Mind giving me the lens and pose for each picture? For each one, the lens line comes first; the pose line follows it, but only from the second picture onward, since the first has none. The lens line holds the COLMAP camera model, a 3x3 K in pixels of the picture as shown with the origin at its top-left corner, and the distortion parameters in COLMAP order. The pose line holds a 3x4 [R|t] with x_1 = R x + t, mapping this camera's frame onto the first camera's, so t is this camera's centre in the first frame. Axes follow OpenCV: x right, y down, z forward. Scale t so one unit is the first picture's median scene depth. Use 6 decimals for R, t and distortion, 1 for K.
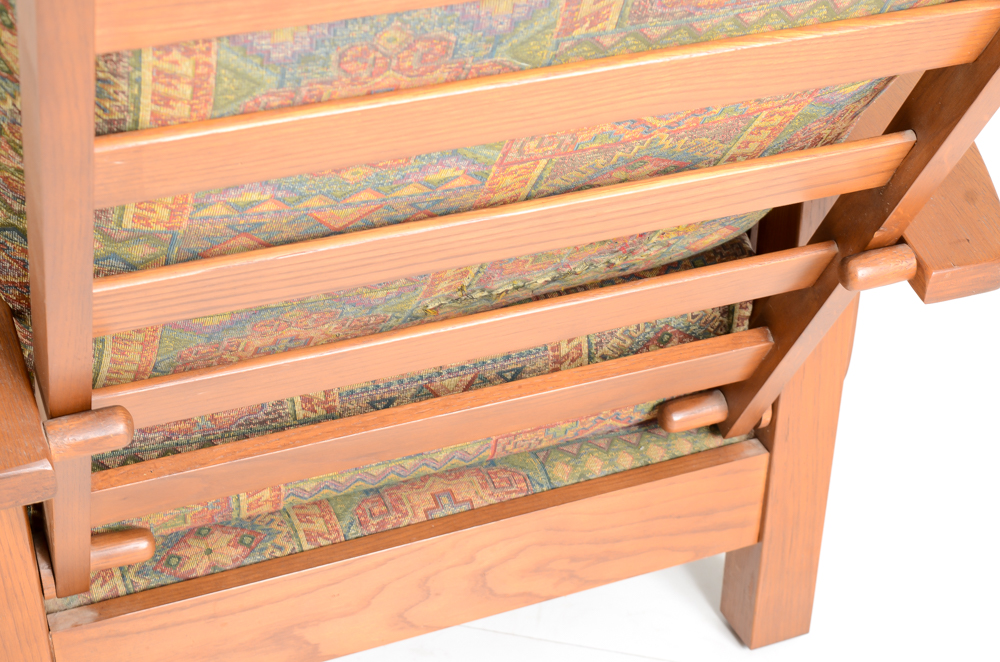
lens RADIAL K [[1846.8, 0, 492.9], [0, 1846.8, 336.4], [0, 0, 1]] dist [0.022454, 0.000000]
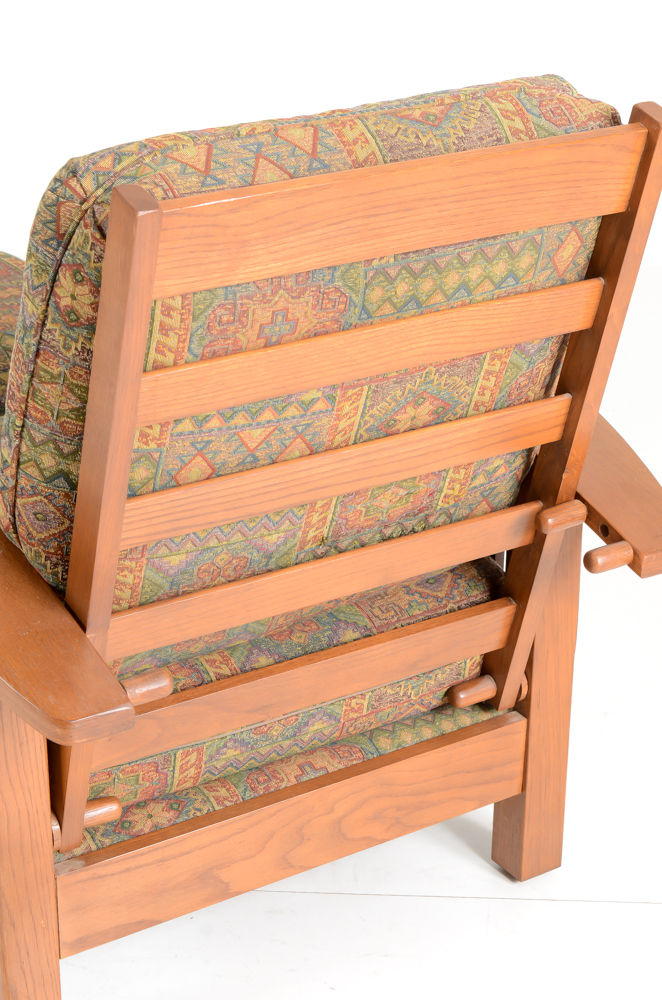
lens RADIAL K [[2142.6, 0, 331.9], [0, 2142.6, 502.2], [0, 0, 1]] dist [0.063018, 0.000000]
pose [[0.981488, -0.075838, 0.175871, -0.269587], [0.103626, 0.982523, -0.154628, 0.140670], [-0.161071, 0.169990, 0.972193, -0.572460]]
